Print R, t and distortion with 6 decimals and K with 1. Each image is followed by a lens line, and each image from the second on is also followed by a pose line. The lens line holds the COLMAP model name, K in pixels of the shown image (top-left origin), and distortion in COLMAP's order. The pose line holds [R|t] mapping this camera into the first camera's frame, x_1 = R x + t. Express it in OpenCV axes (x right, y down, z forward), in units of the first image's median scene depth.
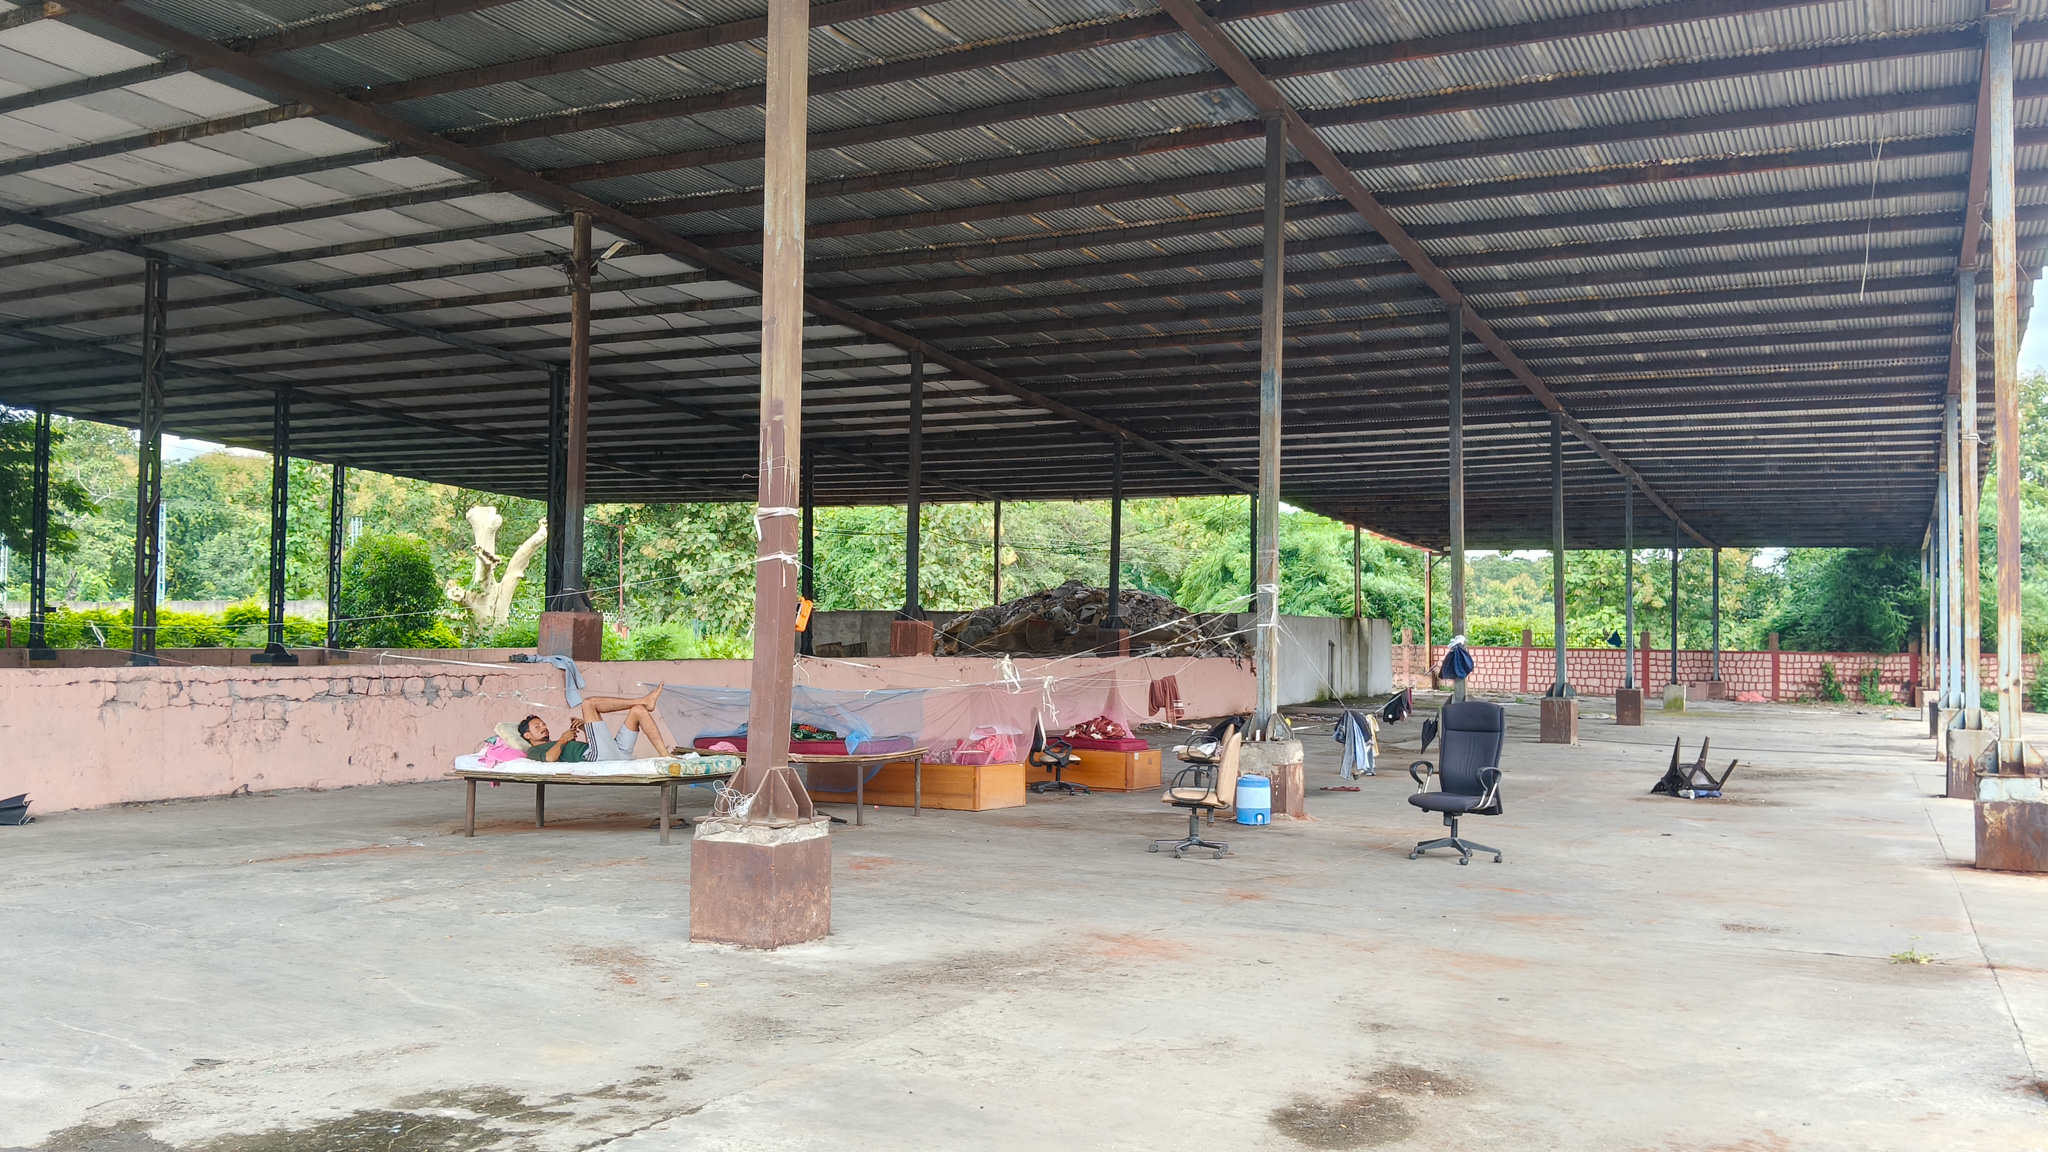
lens RADIAL K [[1704.8, 0, 1018.1], [0, 1704.8, 570.4], [0, 0, 1]] dist [0.081724, -0.206495]
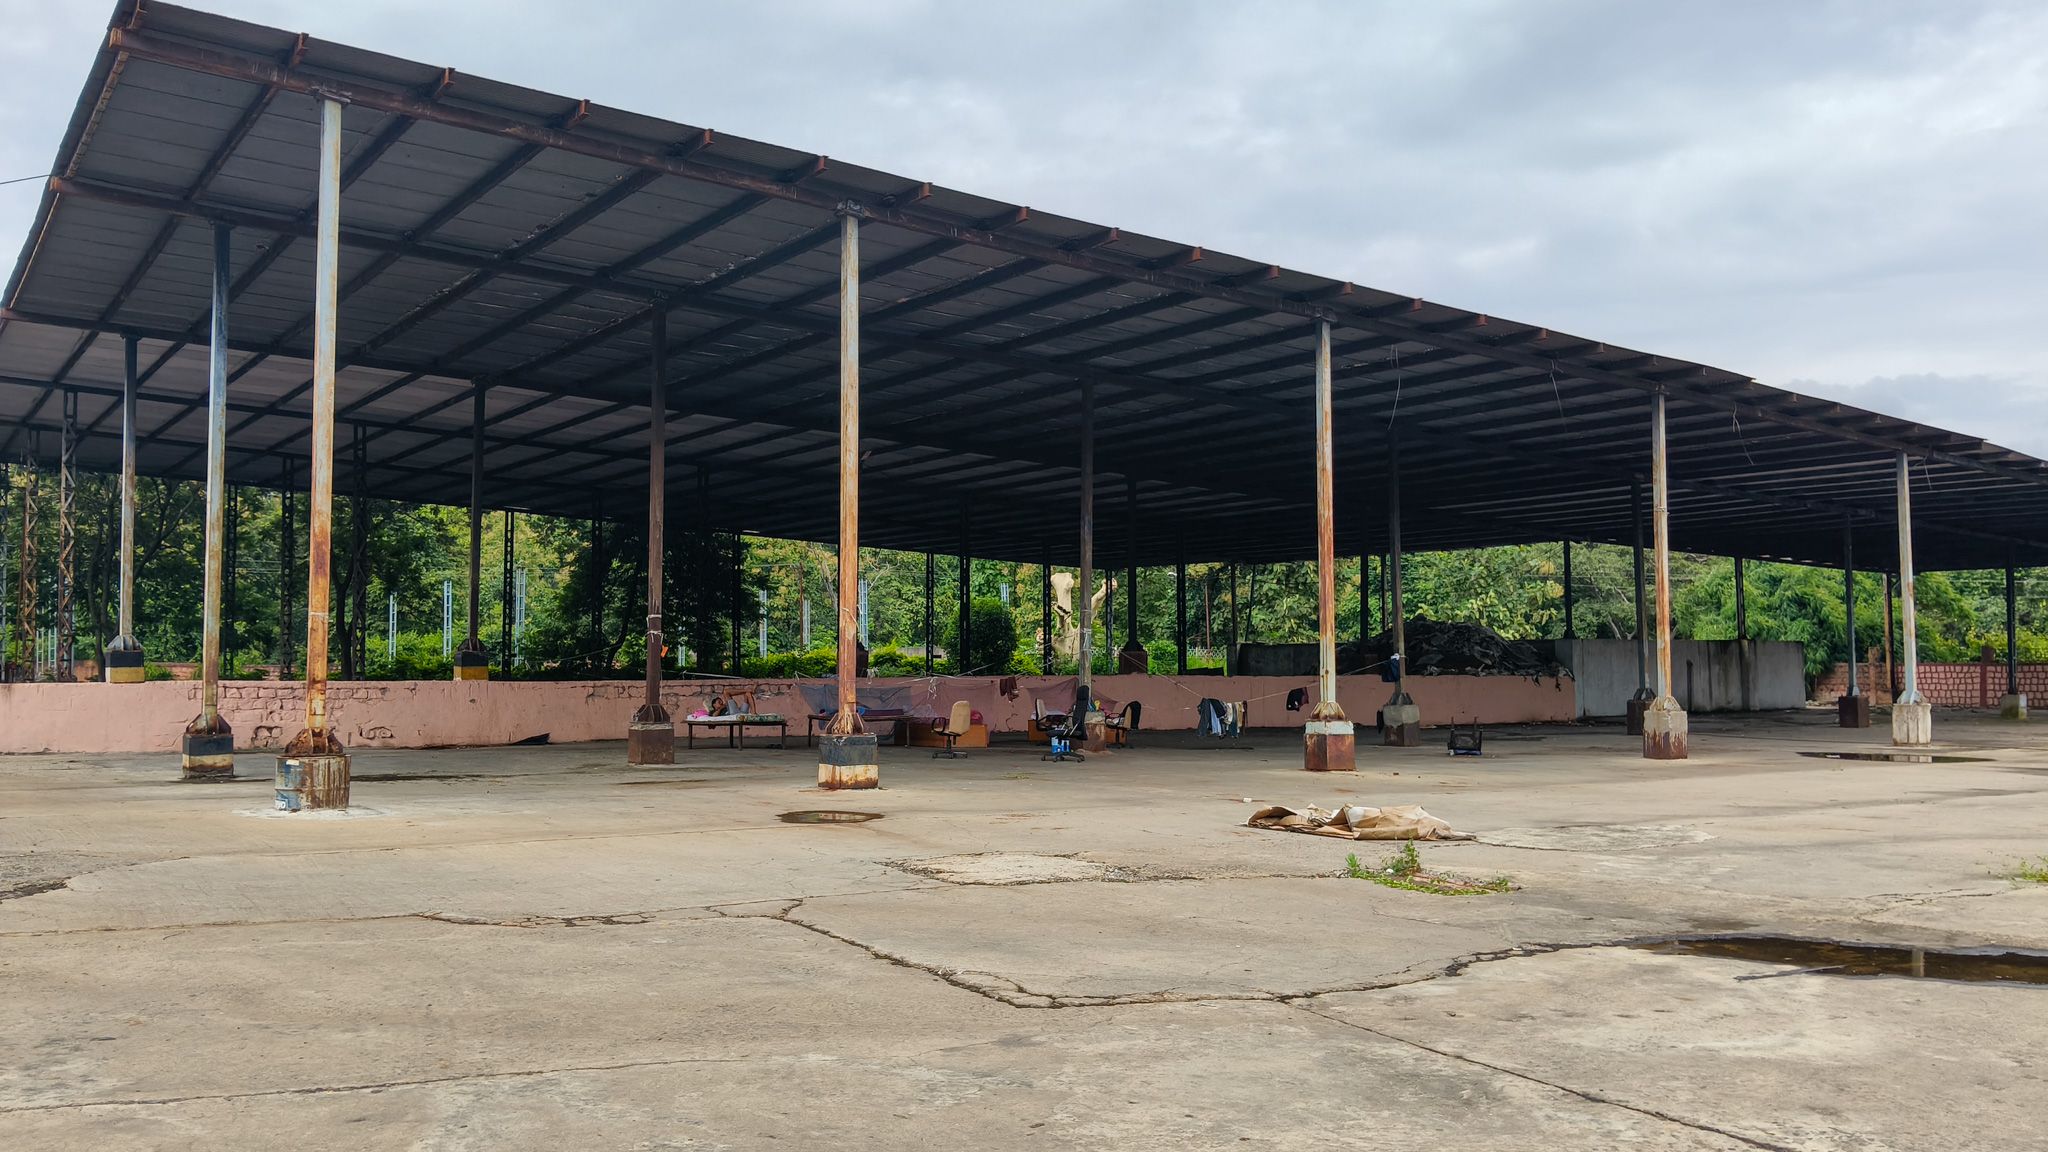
lens RADIAL K [[1704.8, 0, 1018.1], [0, 1704.8, 570.4], [0, 0, 1]] dist [0.081724, -0.206495]
pose [[0.886470, -0.044451, -0.460646, 0.317228], [0.034497, 0.998954, -0.030010, -0.000241], [0.461498, 0.010712, 0.887076, -0.231793]]
